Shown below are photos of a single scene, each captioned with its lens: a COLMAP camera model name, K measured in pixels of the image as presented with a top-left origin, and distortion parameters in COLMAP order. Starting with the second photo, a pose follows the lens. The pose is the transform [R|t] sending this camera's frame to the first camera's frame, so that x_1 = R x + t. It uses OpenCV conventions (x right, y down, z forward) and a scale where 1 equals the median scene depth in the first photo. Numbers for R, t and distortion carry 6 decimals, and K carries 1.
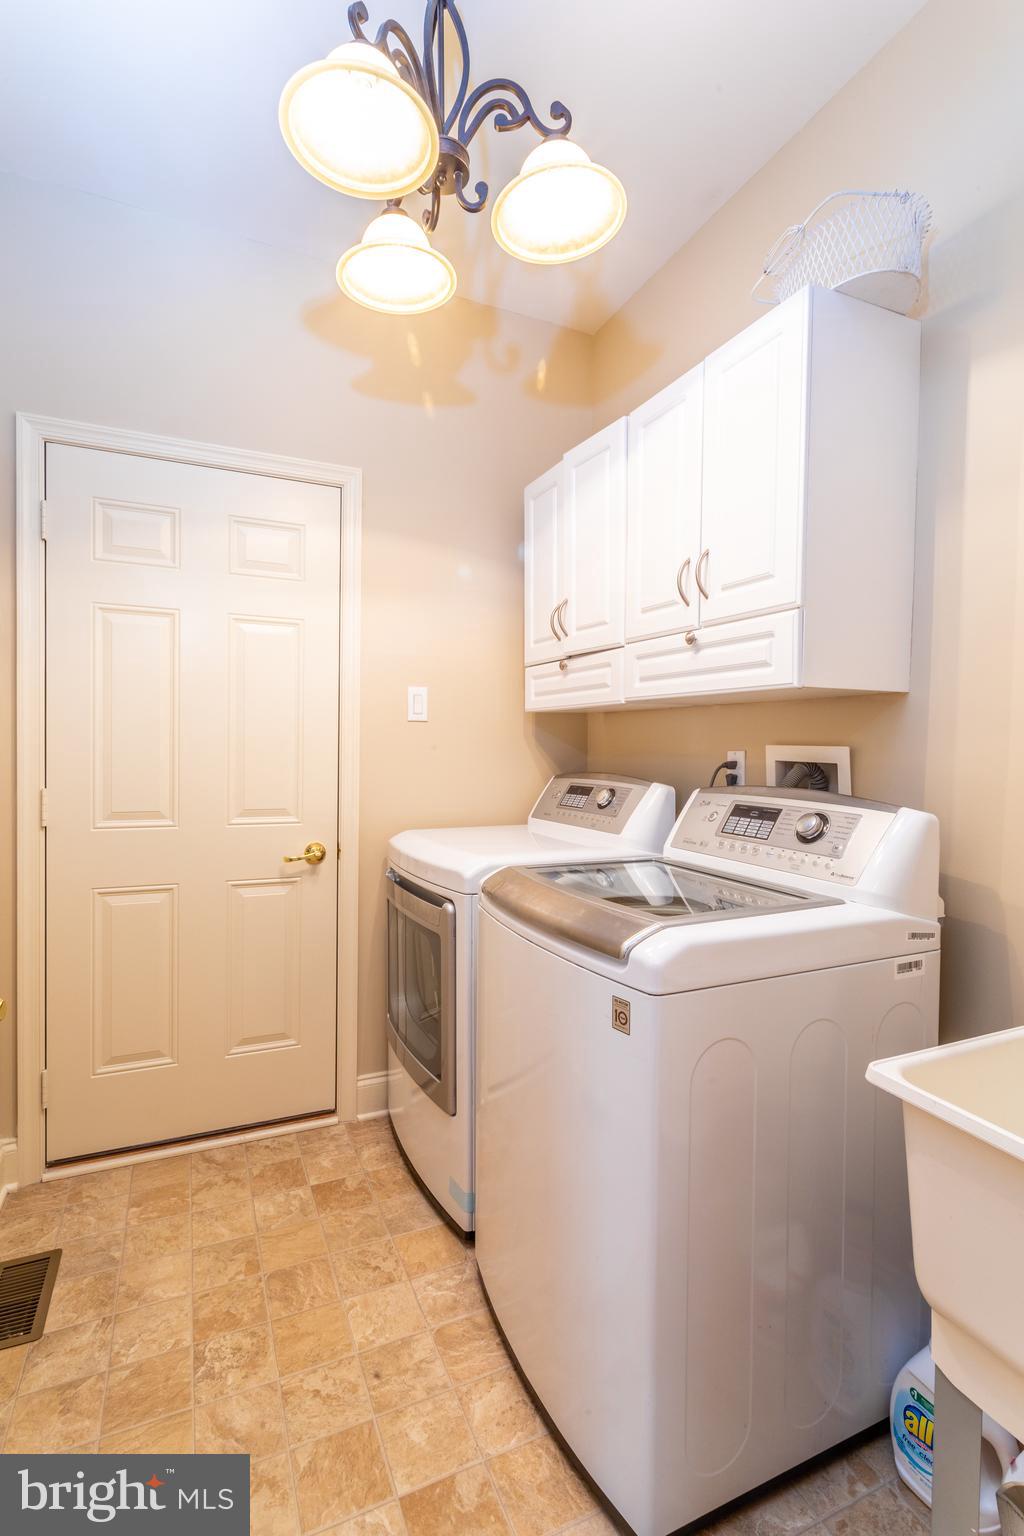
lens RADIAL K [[727.2, 0, 513.4], [0, 727.2, 764.5], [0, 0, 1]] dist [0.002171, 0.000031]
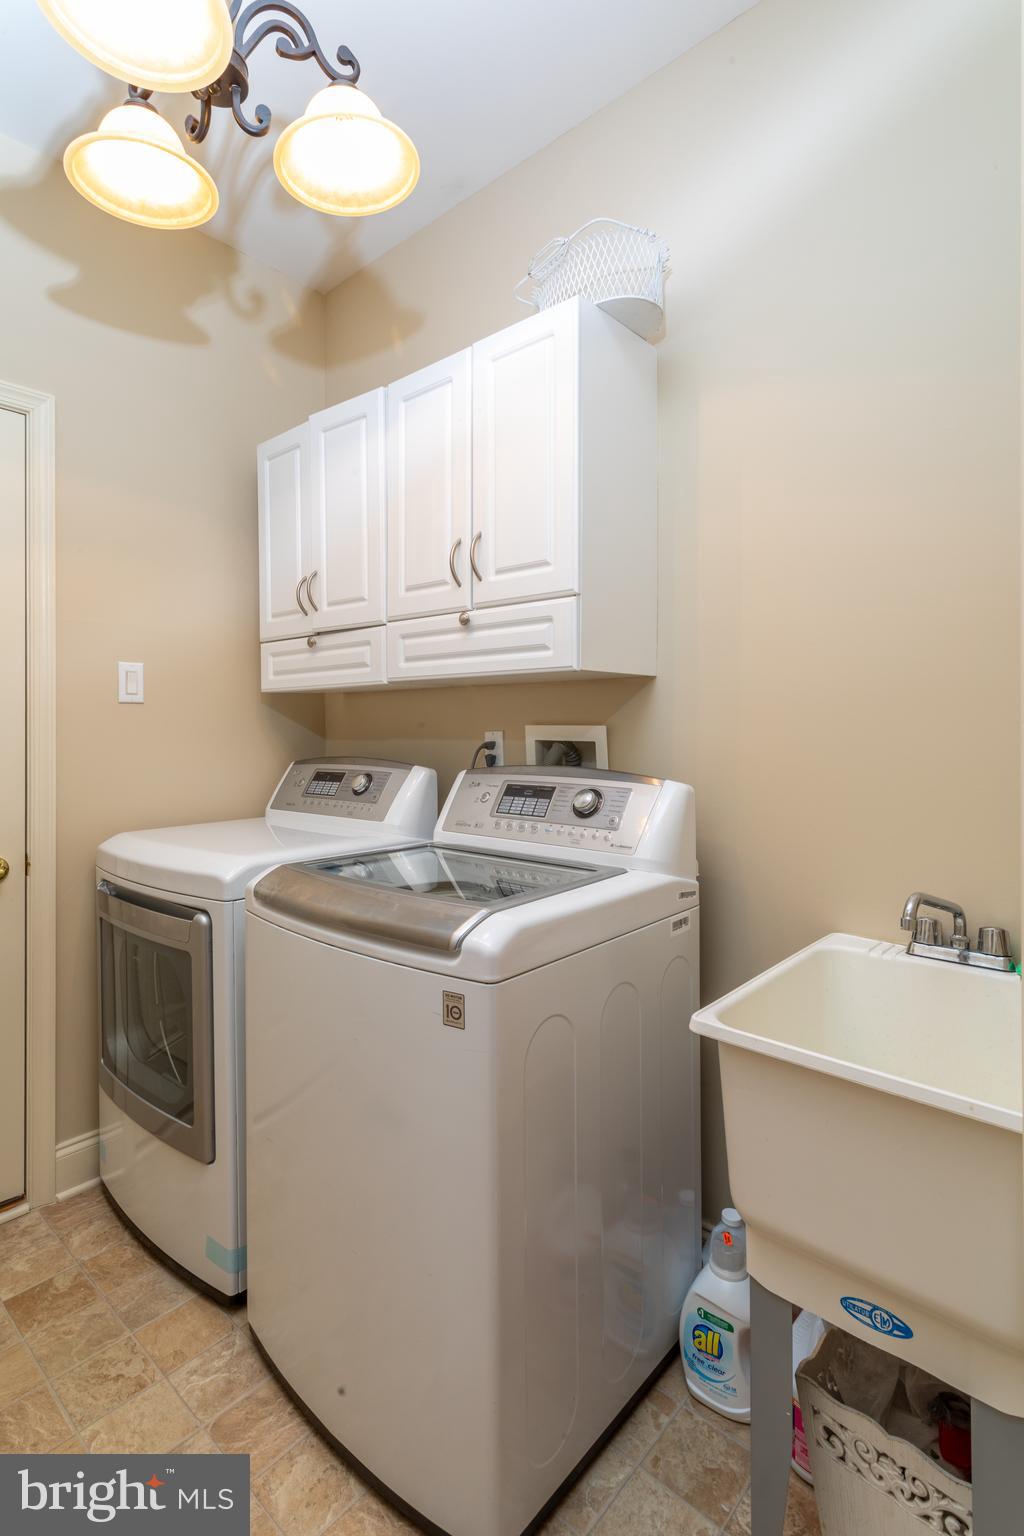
lens RADIAL K [[752.8, 0, 521.2], [0, 752.8, 727.5], [0, 0, 1]] dist [0.001496, 0.002644]
pose [[0.916010, -0.014808, 0.400882, -0.100795], [0.024938, 0.999488, -0.020063, -0.002869], [-0.400380, 0.028375, 0.915910, 0.028323]]
